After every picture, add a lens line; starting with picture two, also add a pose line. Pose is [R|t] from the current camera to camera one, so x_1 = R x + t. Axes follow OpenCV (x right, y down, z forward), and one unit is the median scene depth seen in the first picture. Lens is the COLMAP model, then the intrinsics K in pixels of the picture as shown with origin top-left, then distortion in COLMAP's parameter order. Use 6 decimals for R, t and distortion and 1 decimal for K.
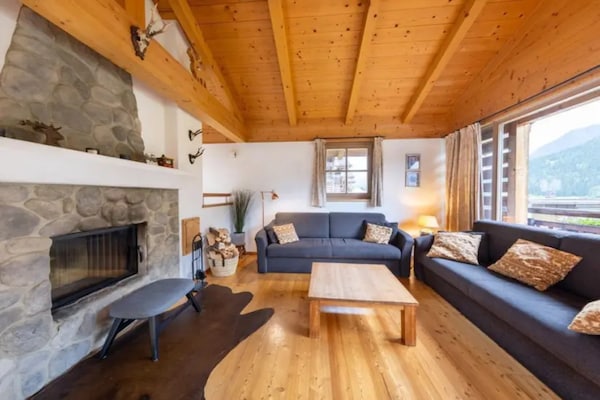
lens RADIAL K [[199.4, 0, 299.7], [0, 199.4, 197.4], [0, 0, 1]] dist [0.000036, -0.000091]
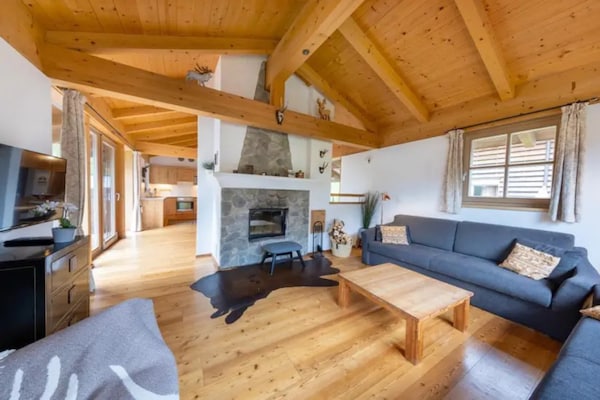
lens RADIAL K [[199.4, 0, 299.7], [0, 199.4, 197.4], [0, 0, 1]] dist [0.000036, -0.000091]
pose [[0.577136, 0.035289, -0.815885, 0.591205], [-0.038935, 0.999119, 0.015673, -0.008537], [0.815719, 0.022721, 0.578002, 0.018197]]
